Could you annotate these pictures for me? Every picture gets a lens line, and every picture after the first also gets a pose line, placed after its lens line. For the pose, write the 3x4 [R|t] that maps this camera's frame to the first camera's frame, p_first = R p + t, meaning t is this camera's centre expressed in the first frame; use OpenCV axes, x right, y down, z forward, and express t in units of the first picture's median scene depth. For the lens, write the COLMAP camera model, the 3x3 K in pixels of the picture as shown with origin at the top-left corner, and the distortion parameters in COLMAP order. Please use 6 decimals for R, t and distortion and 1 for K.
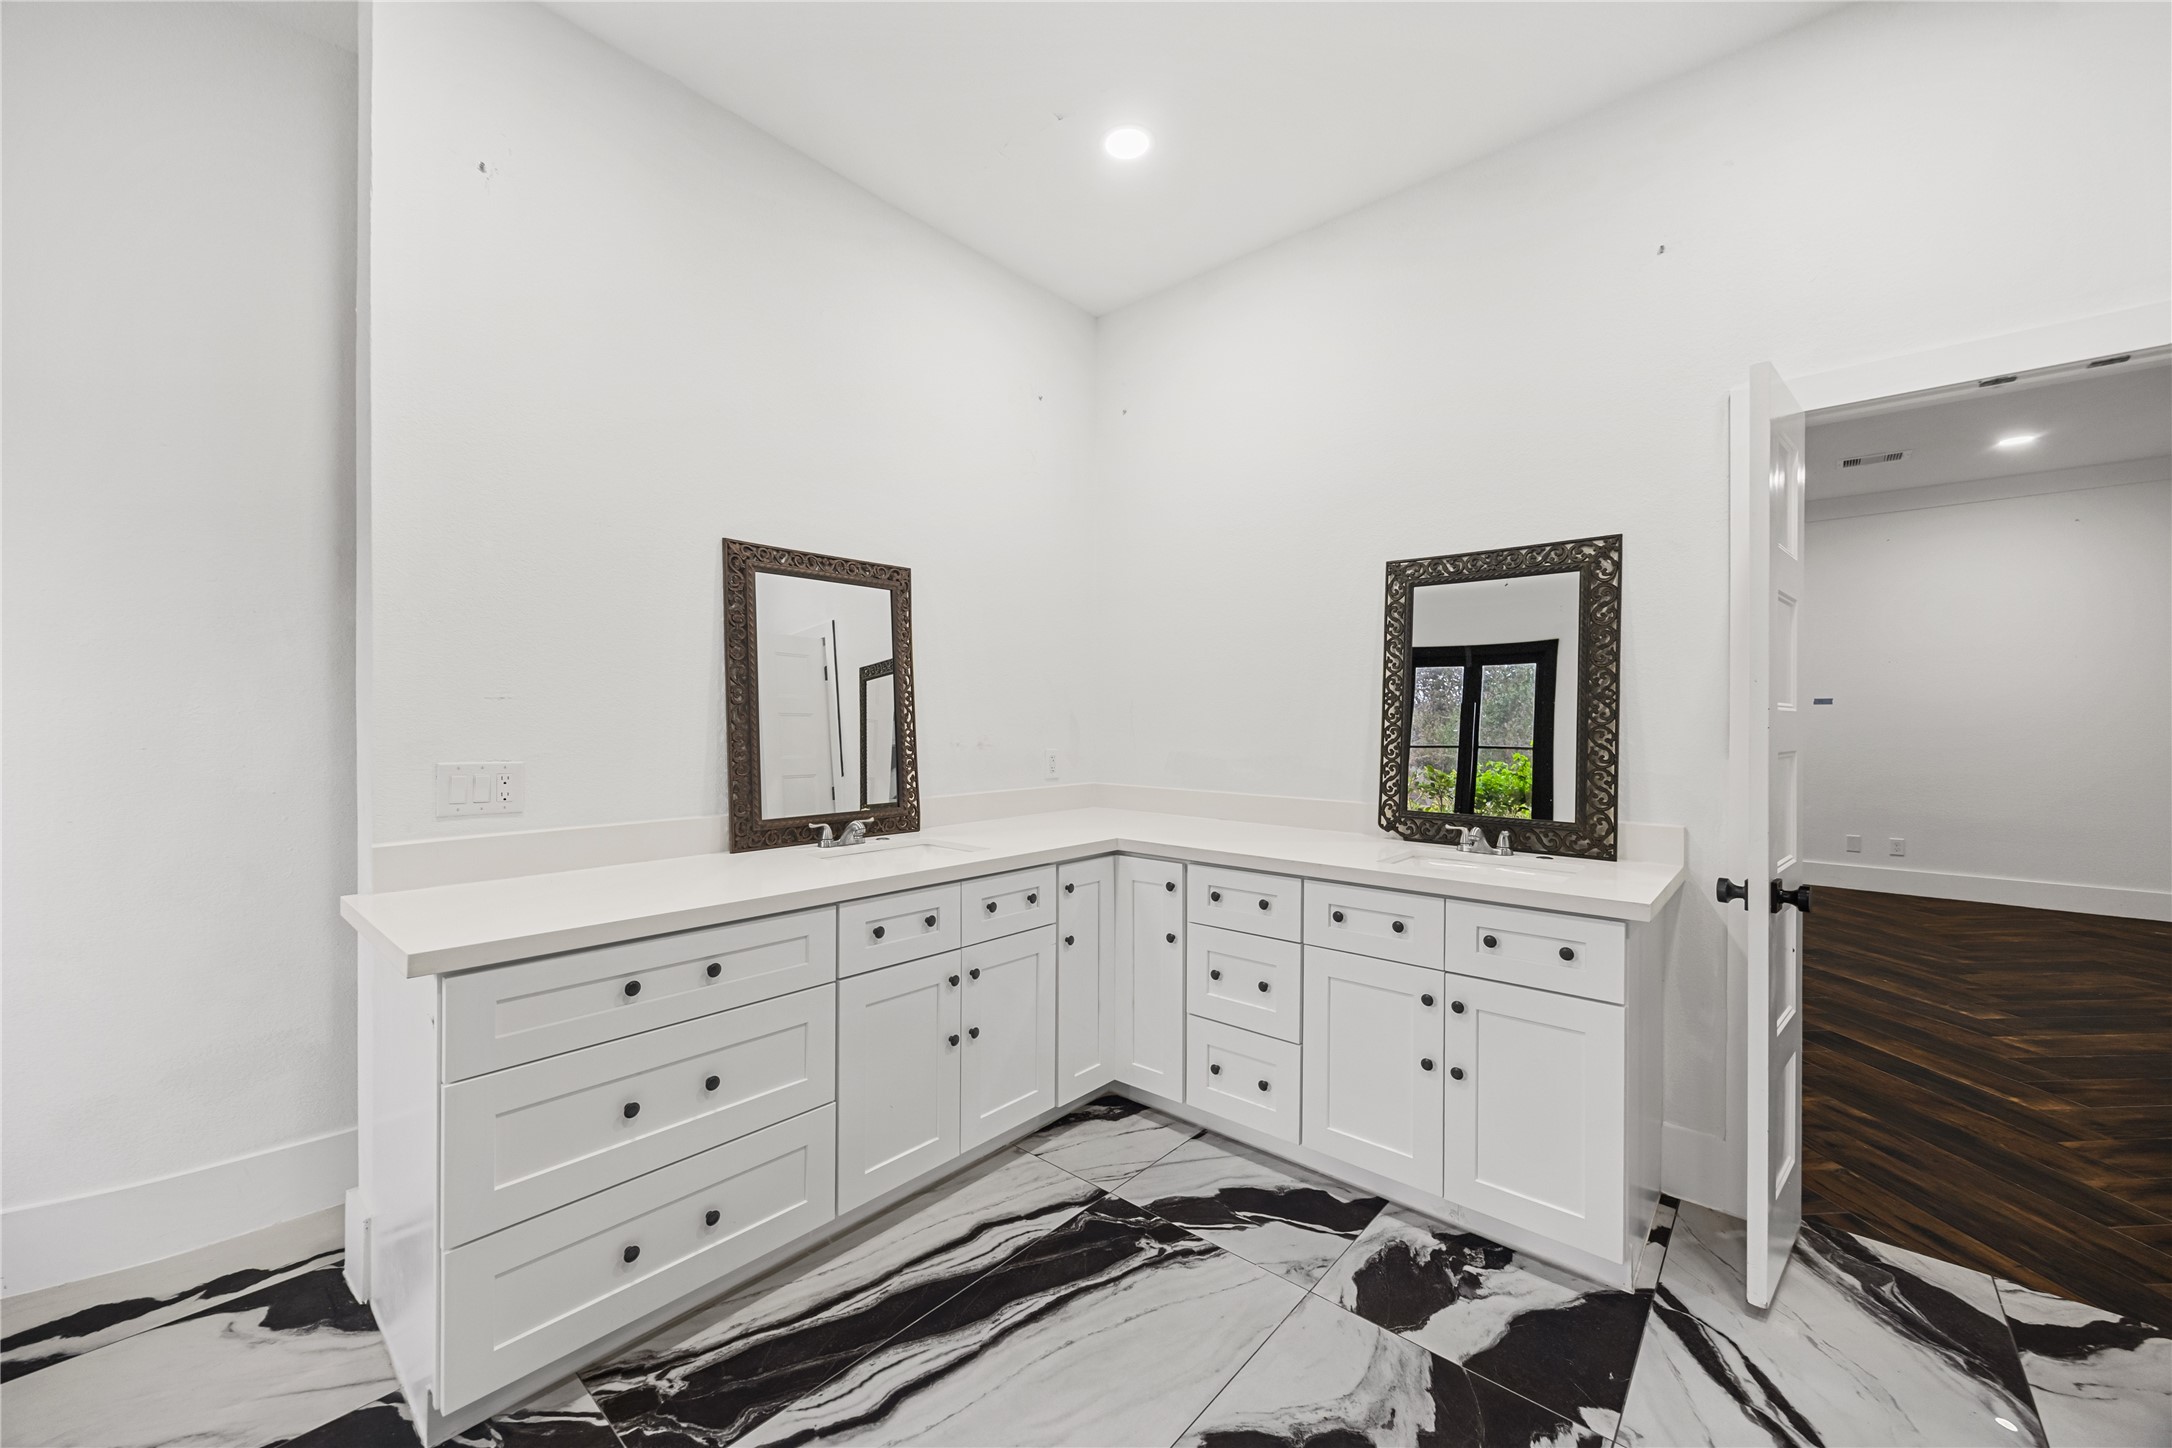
lens RADIAL K [[826.1, 0, 1086.0], [0, 826.1, 724.0], [0, 0, 1]] dist [-0.001623, -0.000281]
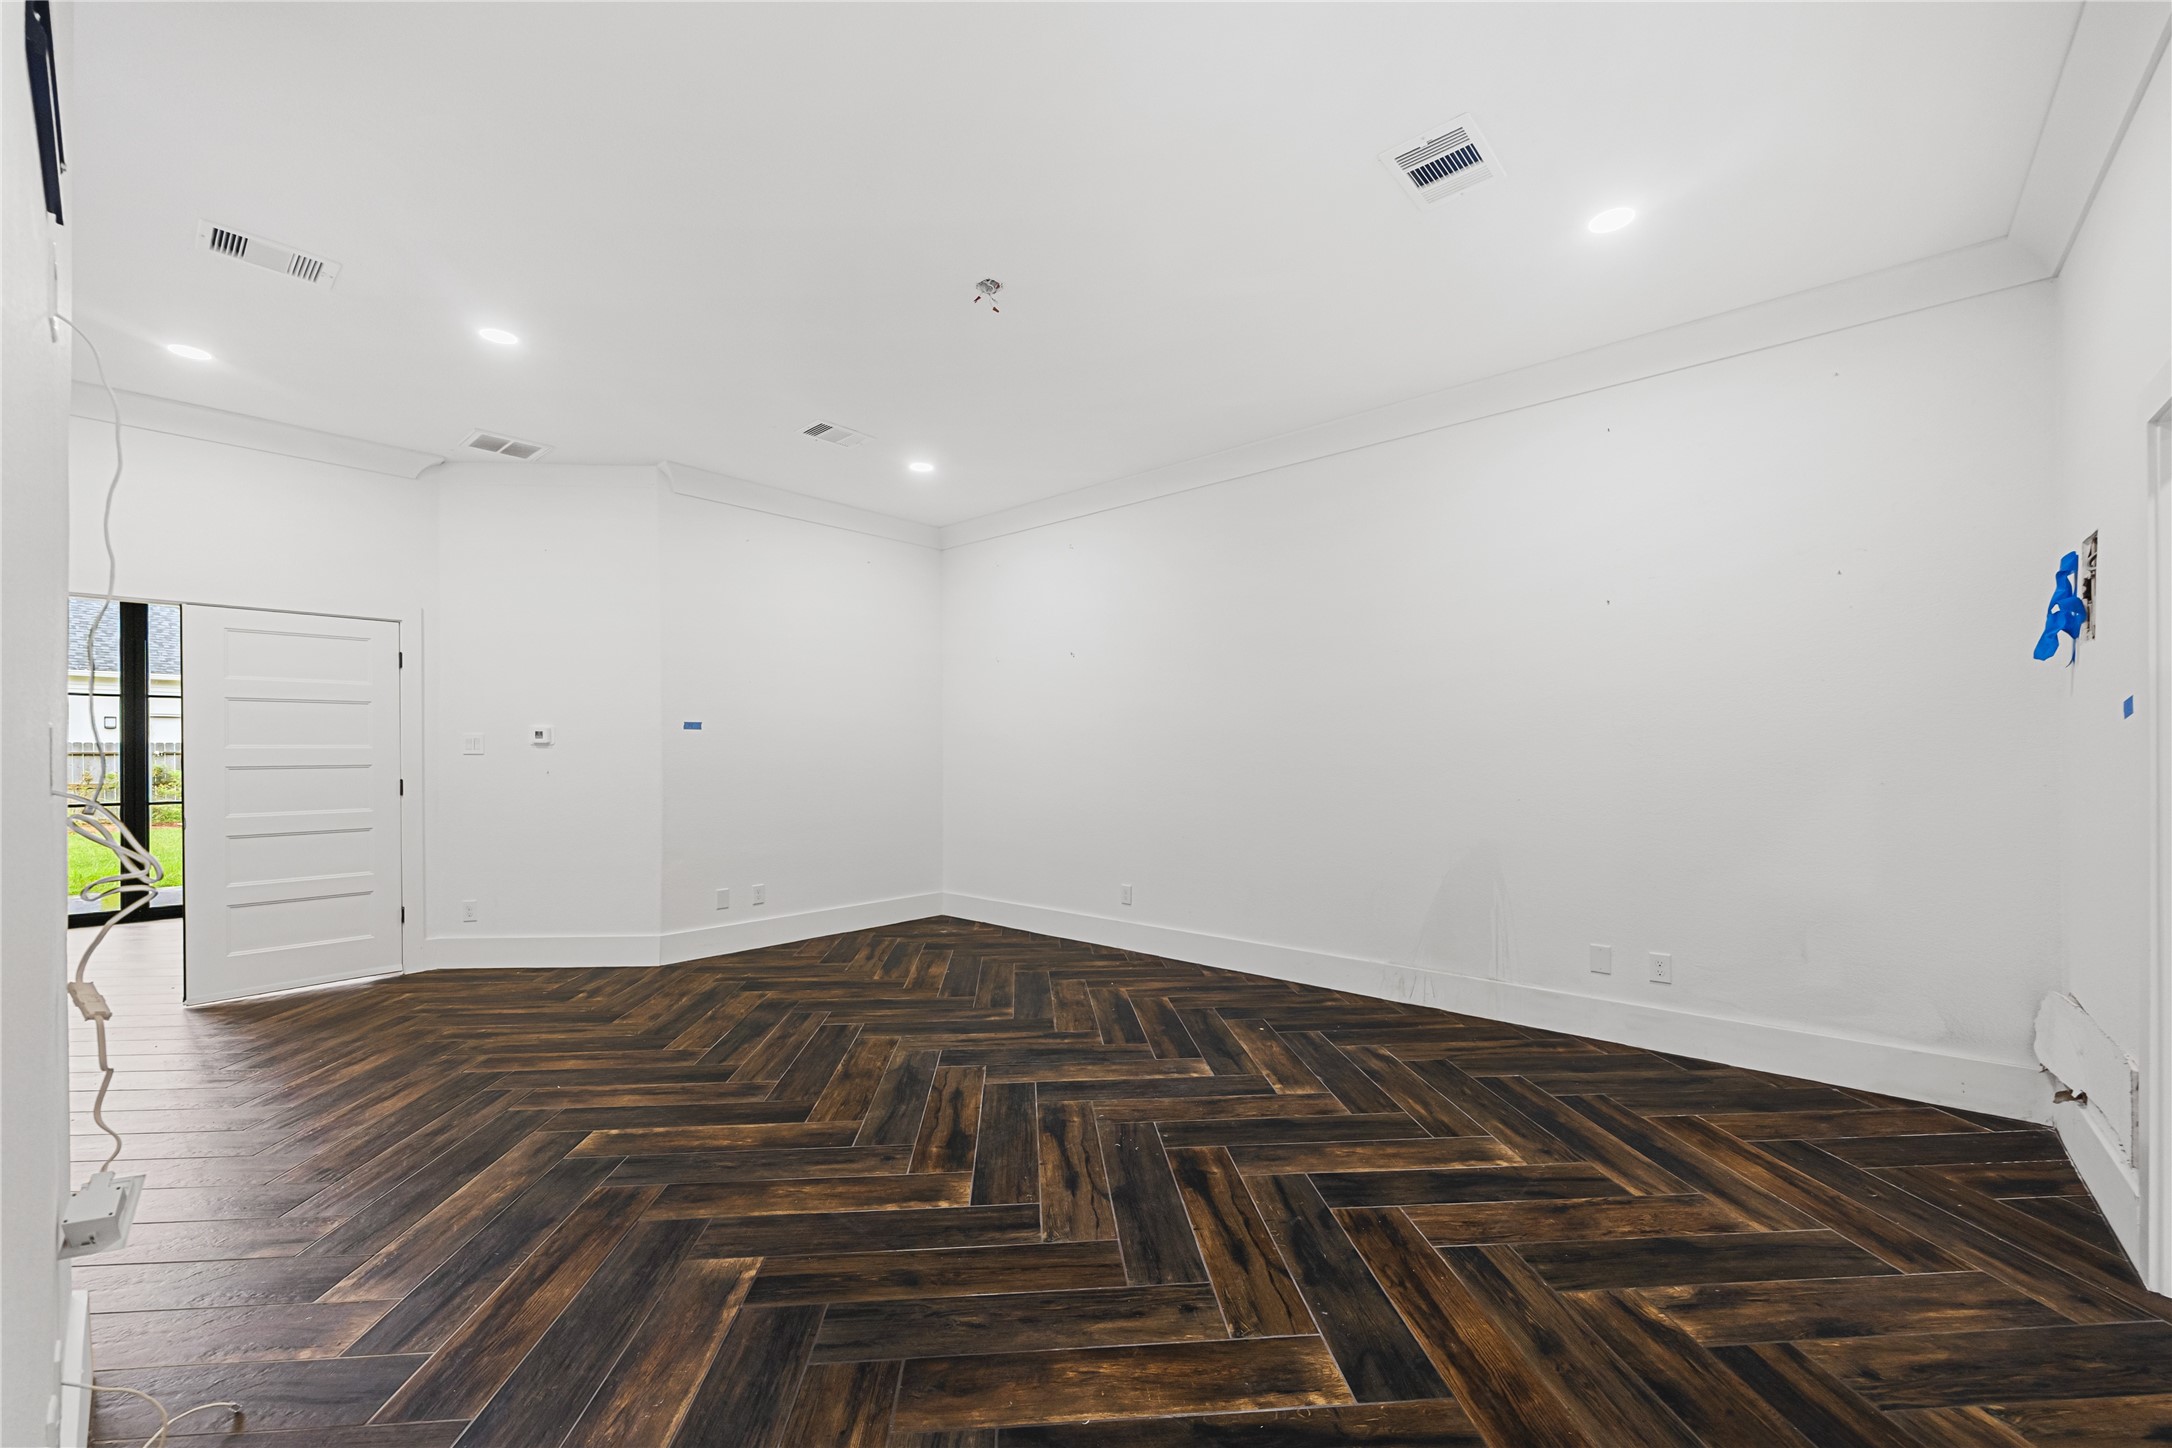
lens RADIAL K [[847.4, 0, 1091.2], [0, 847.4, 758.1], [0, 0, 1]] dist [0.000504, 0.000096]
pose [[-0.002806, -0.009801, 0.999948, 0.224980], [0.003663, 0.999945, 0.009811, -0.007646], [-0.999989, 0.003690, -0.002770, 1.734670]]
